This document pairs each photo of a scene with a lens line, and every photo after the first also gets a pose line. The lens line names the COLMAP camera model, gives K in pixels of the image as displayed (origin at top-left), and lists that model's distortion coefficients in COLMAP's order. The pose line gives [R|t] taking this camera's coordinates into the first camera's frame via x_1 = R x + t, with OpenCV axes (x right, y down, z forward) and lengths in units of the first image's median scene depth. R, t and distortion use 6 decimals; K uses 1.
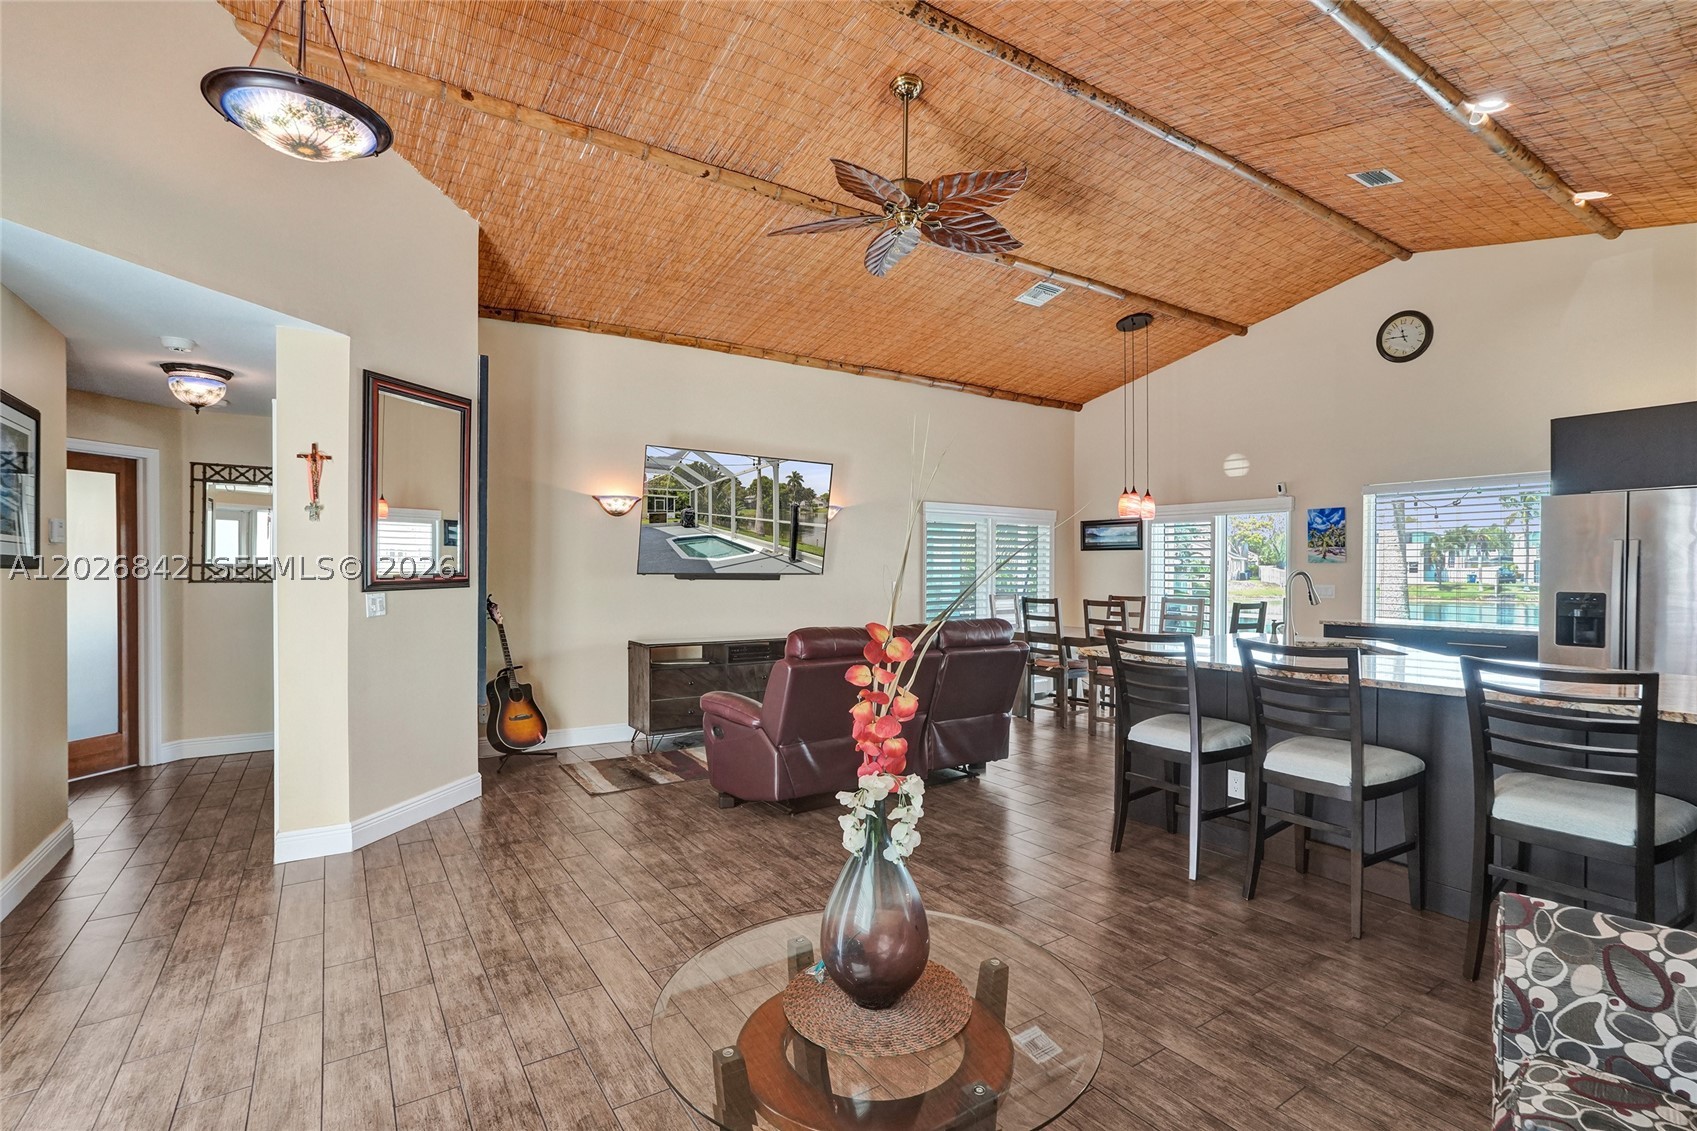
lens RADIAL K [[817.0, 0, 863.2], [0, 817.0, 567.7], [0, 0, 1]] dist [-0.042877, 0.009750]
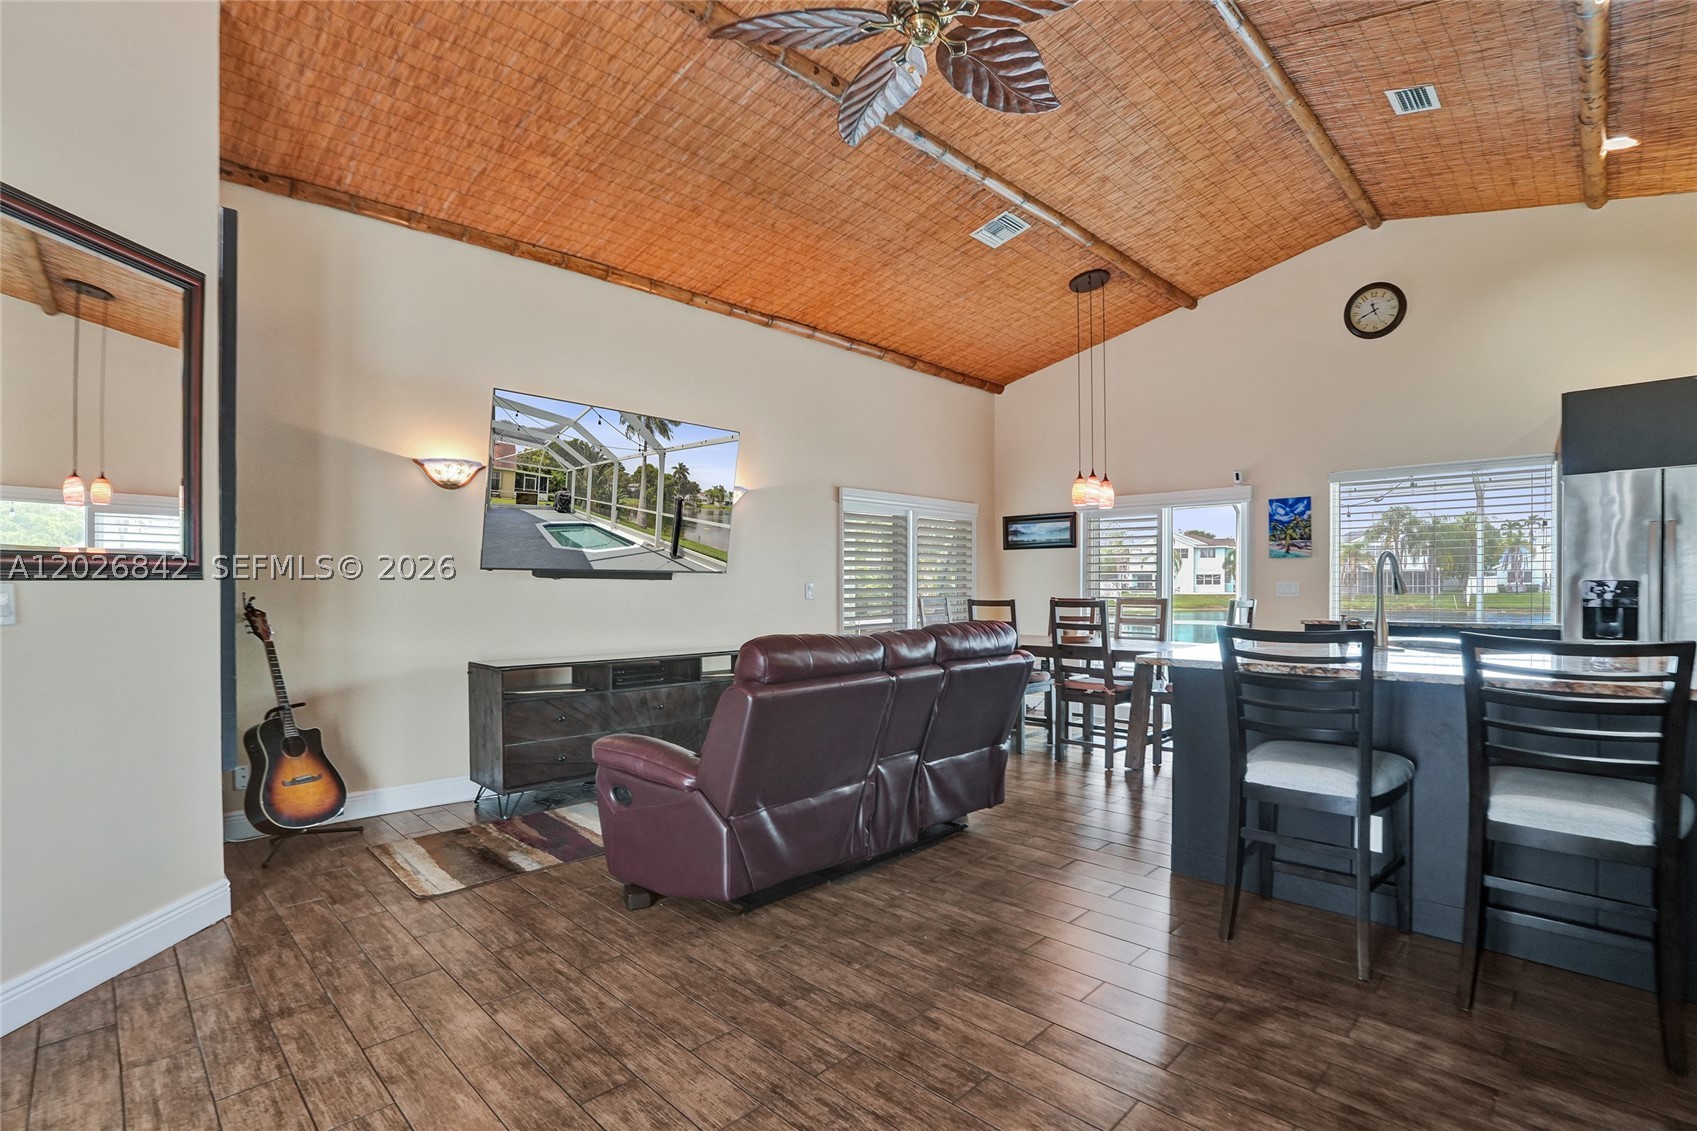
lens RADIAL K [[817.0, 0, 870.1], [0, 817.0, 583.4], [0, 0, 1]] dist [-0.042877, 0.009750]
pose [[0.979713, -0.006195, 0.200311, -0.088083], [0.006084, 0.999981, 0.001174, 0.022626], [-0.200314, 0.000069, 0.979732, 0.242337]]
